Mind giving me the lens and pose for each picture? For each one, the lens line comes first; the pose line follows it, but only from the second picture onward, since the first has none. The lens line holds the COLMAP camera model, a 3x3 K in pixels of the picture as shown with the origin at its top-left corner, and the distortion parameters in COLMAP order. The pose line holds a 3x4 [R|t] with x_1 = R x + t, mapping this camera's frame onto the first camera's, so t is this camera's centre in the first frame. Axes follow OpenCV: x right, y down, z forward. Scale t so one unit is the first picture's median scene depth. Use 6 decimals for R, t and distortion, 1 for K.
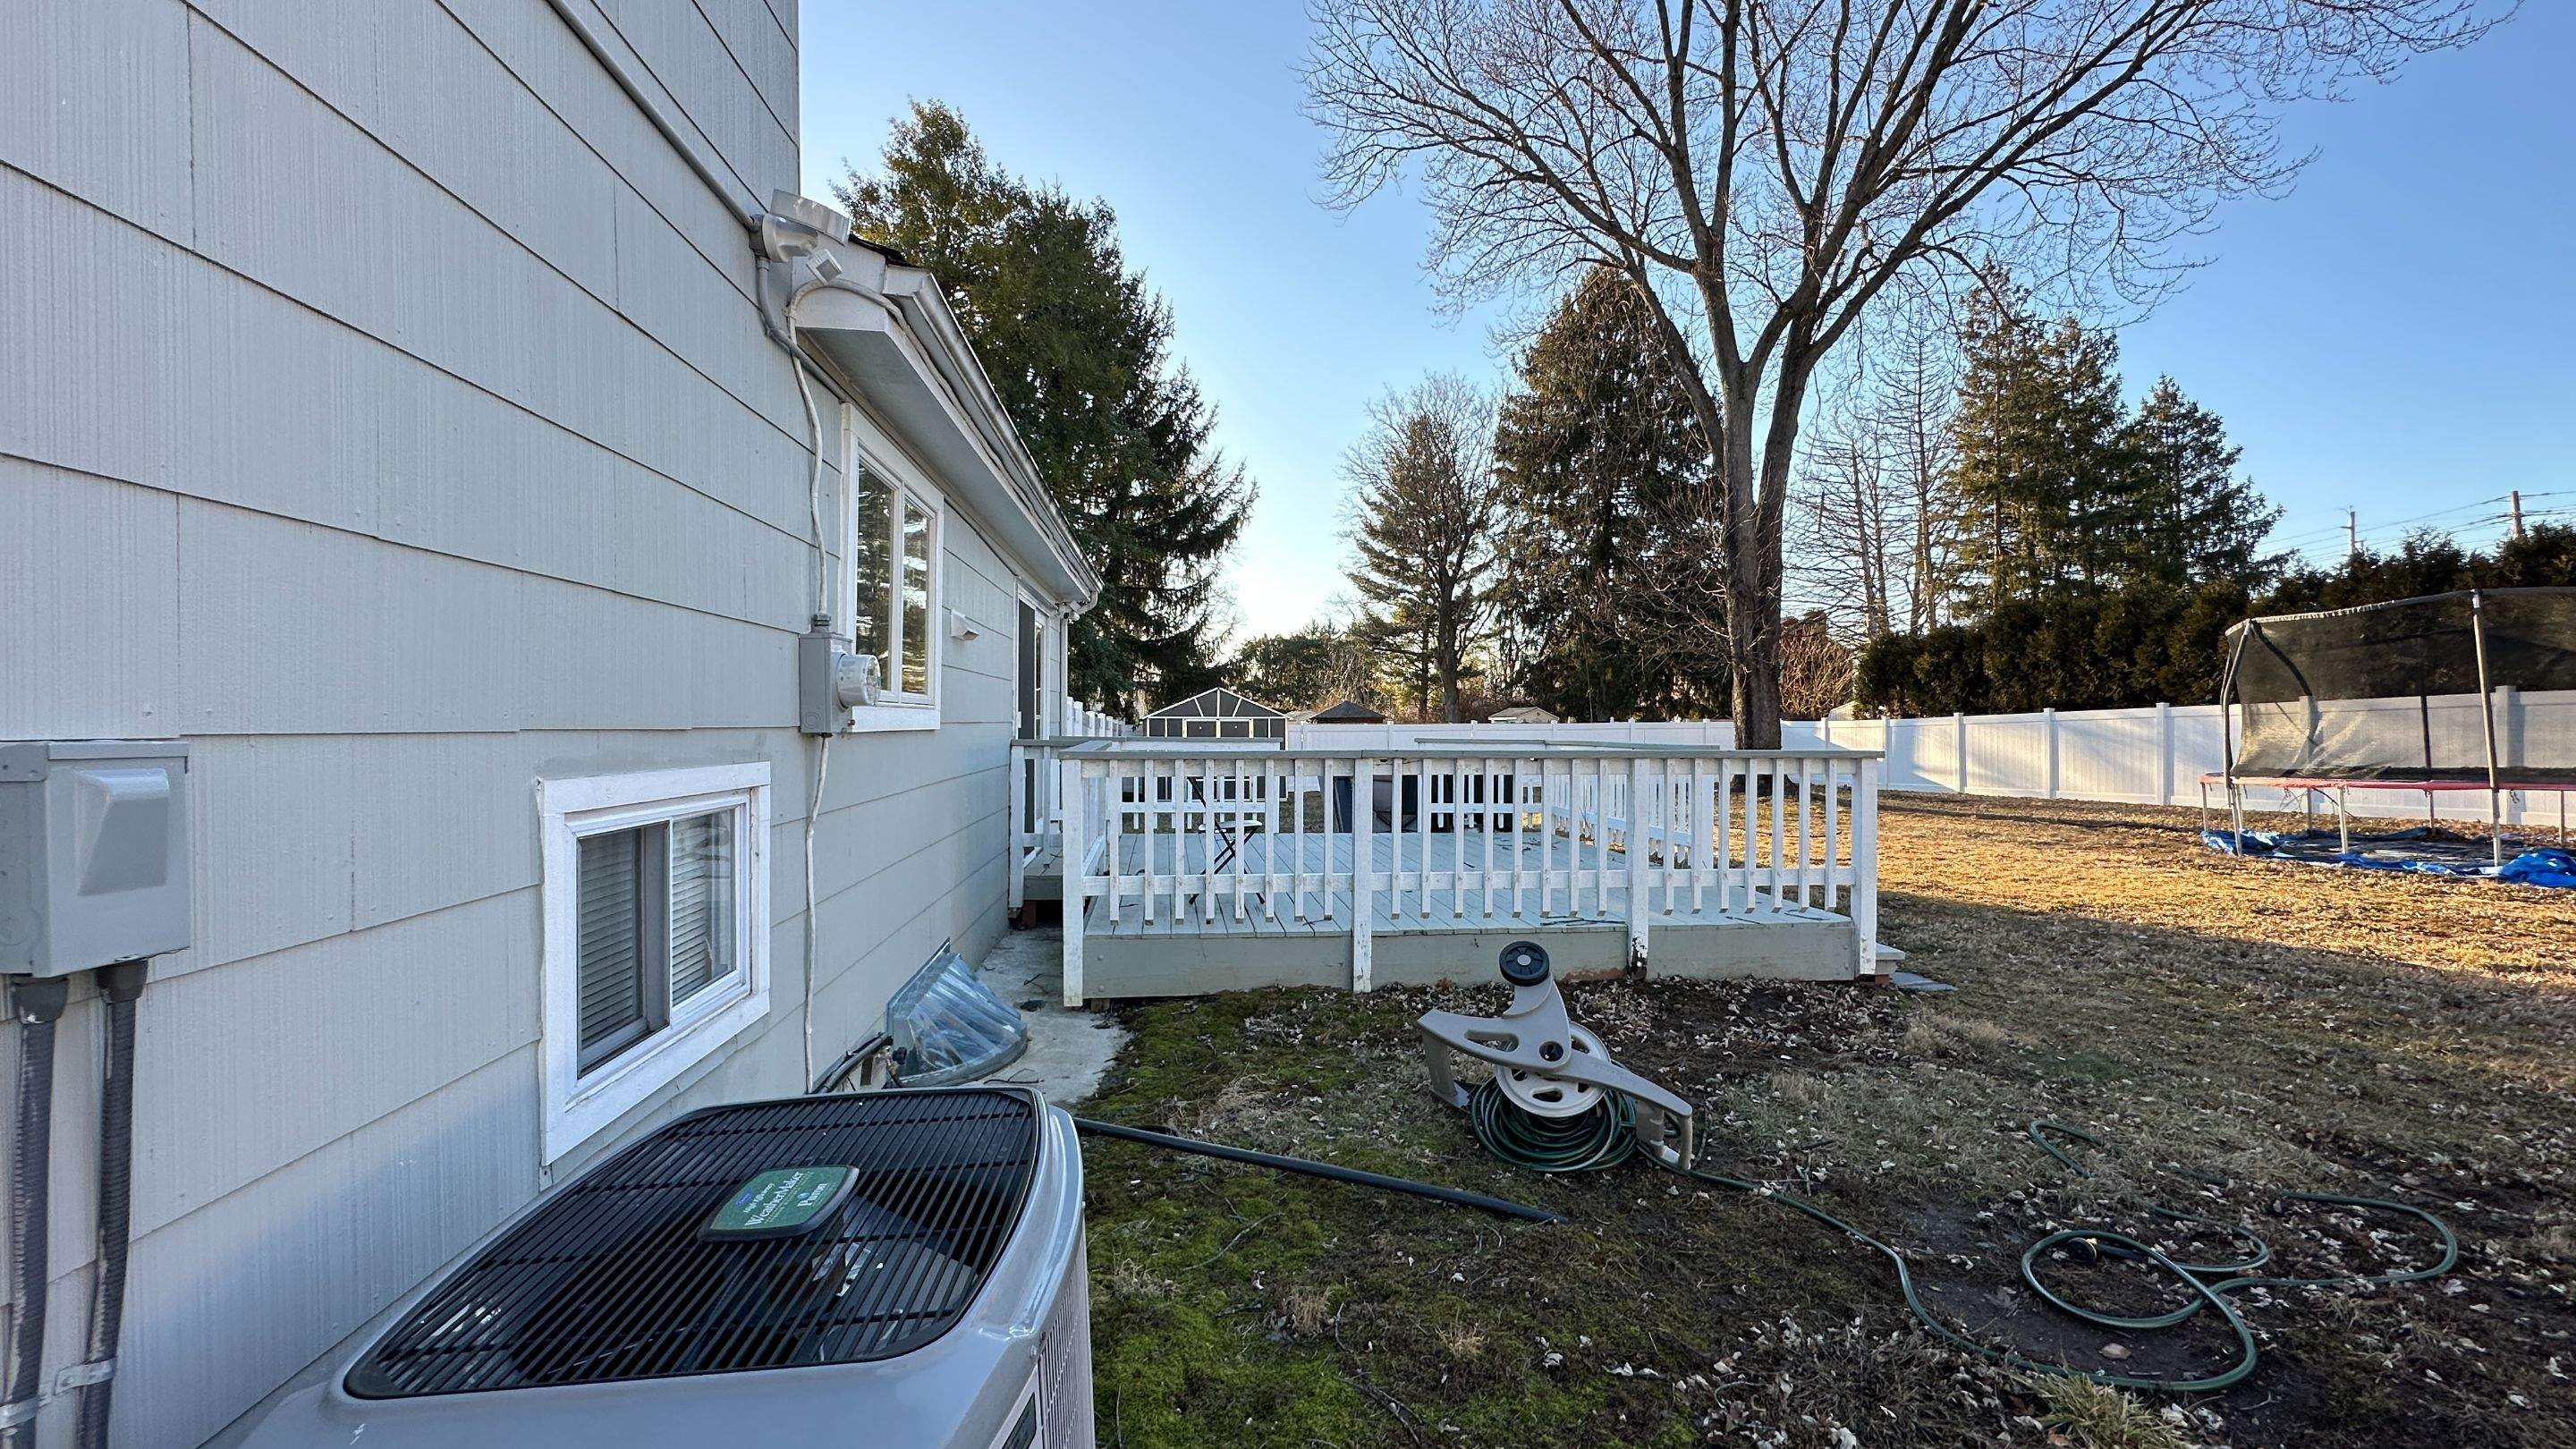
lens RADIAL K [[1049.4, 0, 1288.0], [0, 1049.4, 724.5], [0, 0, 1]] dist [0.001038, -0.000128]
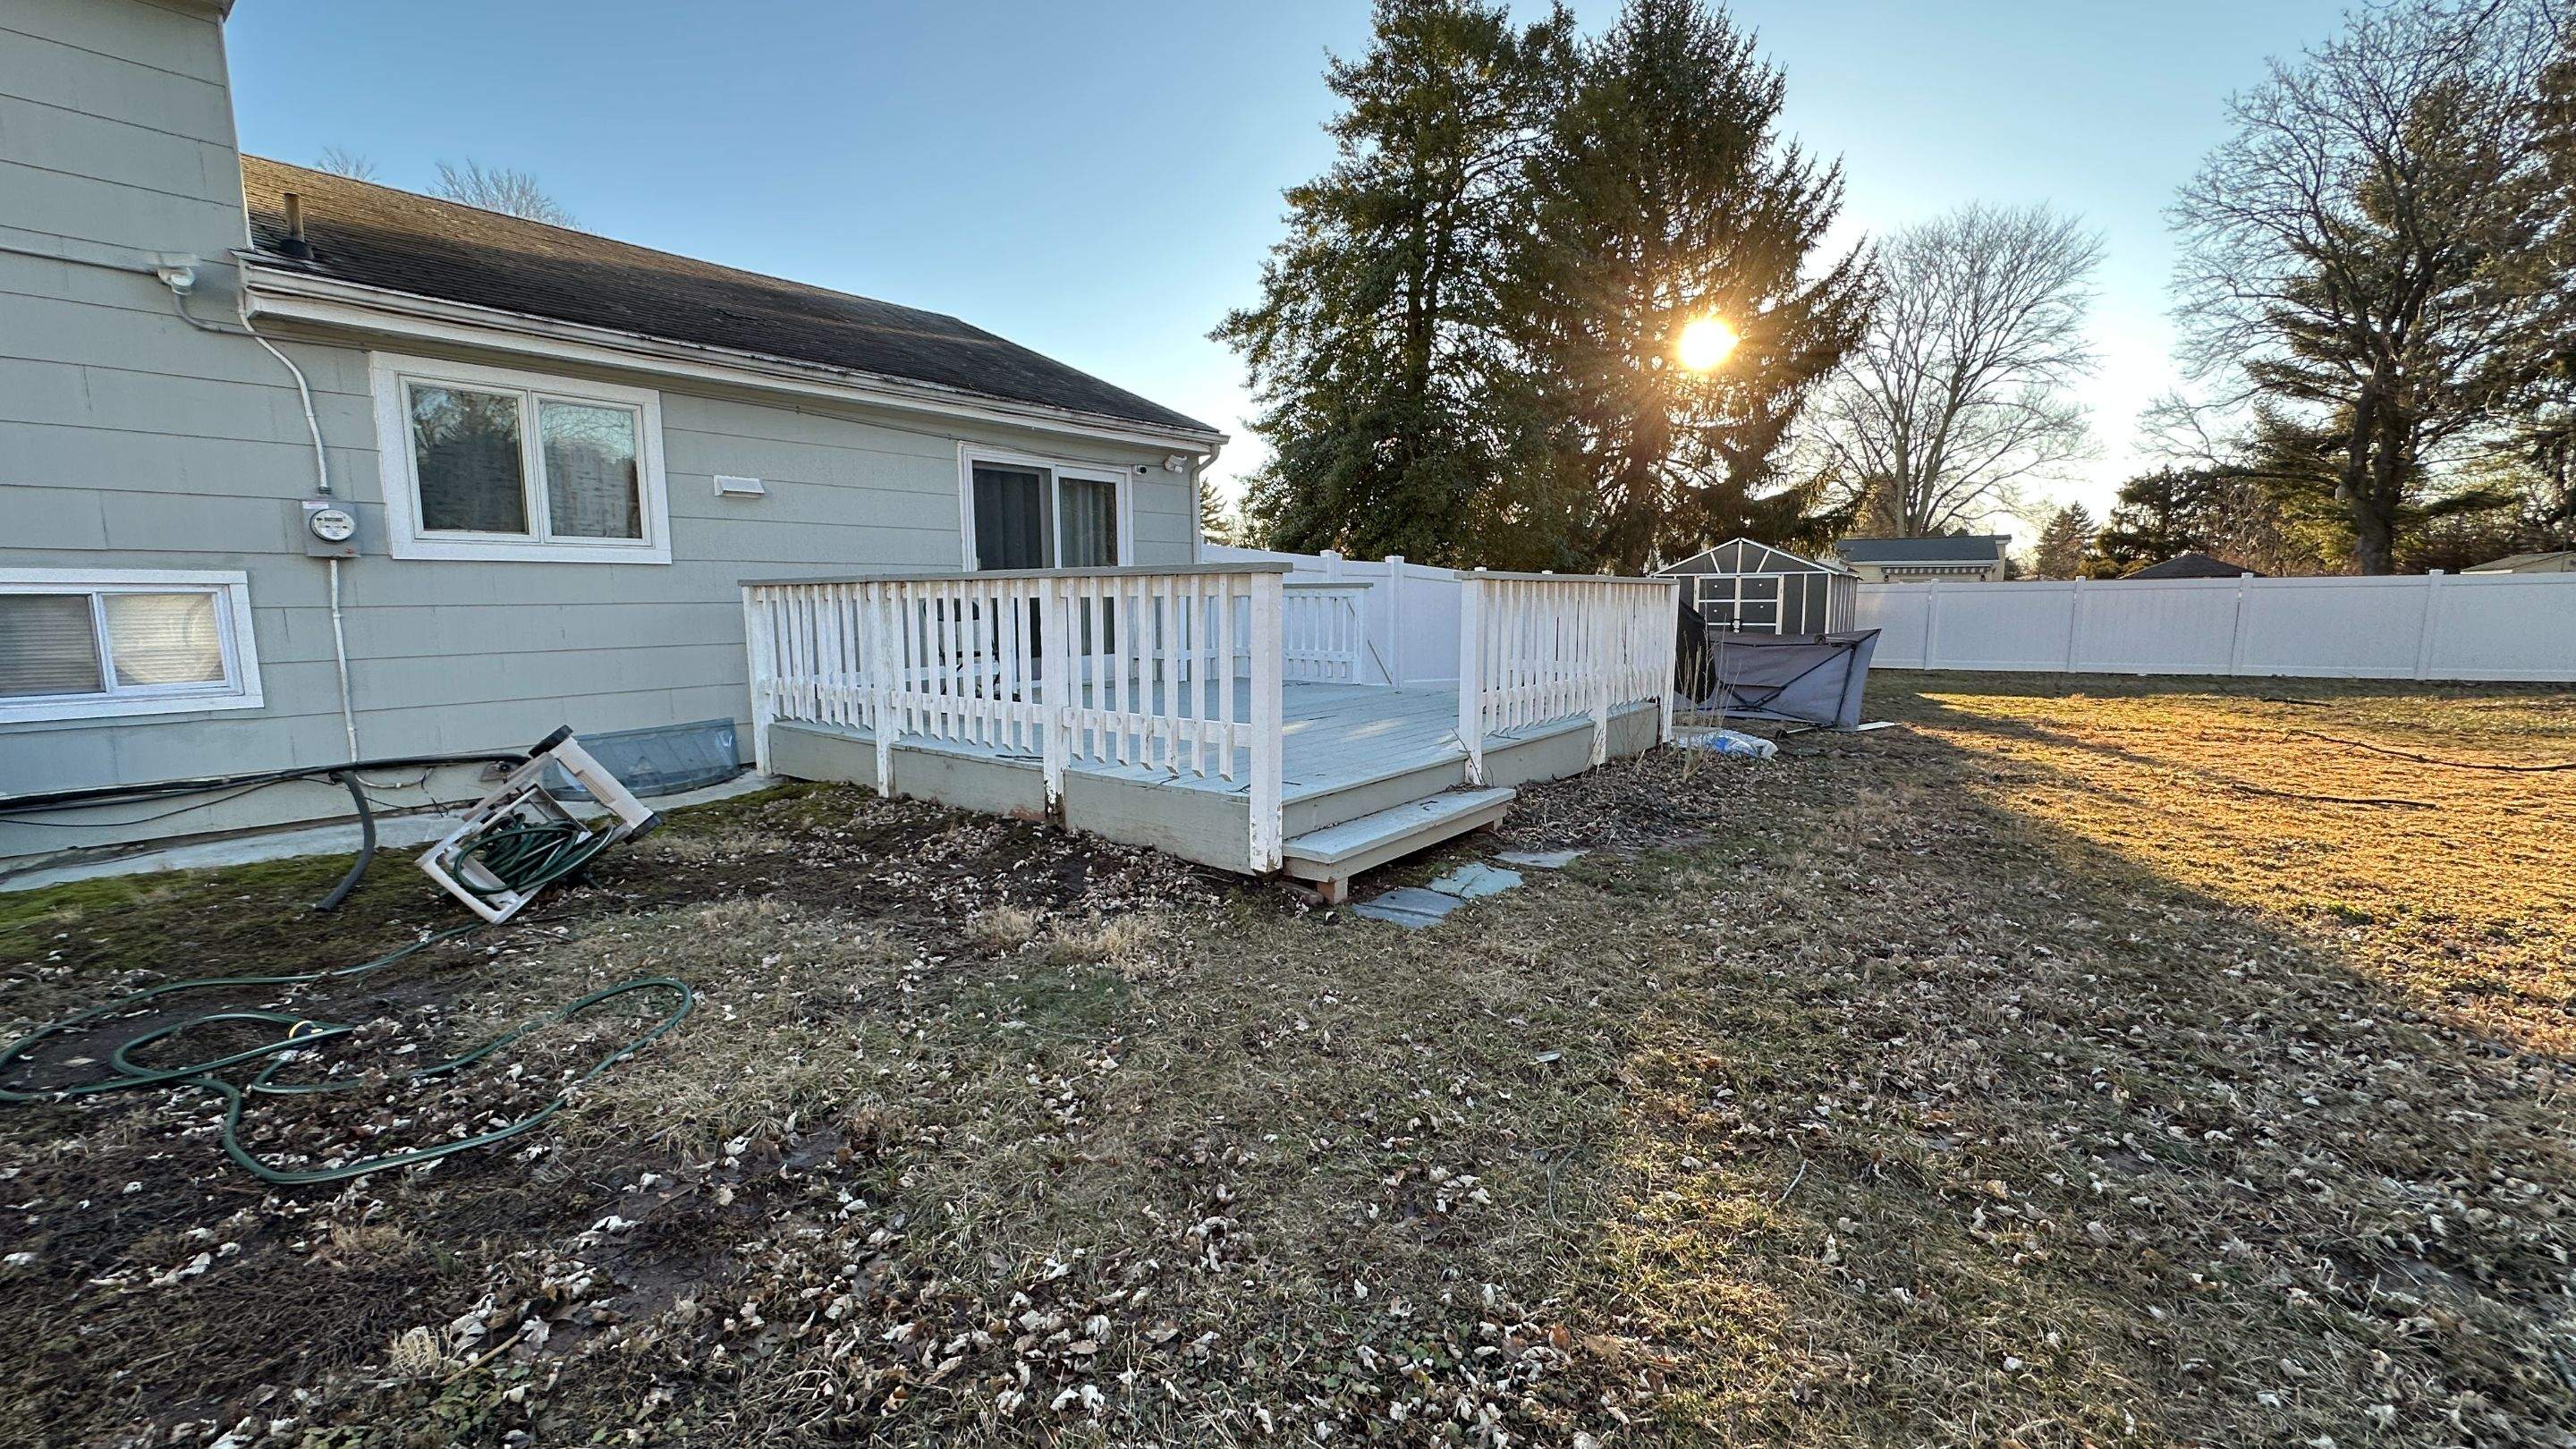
lens RADIAL K [[1049.4, 0, 1288.0], [0, 1049.4, 724.5], [0, 0, 1]] dist [0.001038, -0.000128]
pose [[0.698862, 0.080223, -0.710744, 0.235832], [0.004650, 0.993160, 0.116672, 0.011071], [0.715242, -0.084843, 0.693708, 0.112154]]
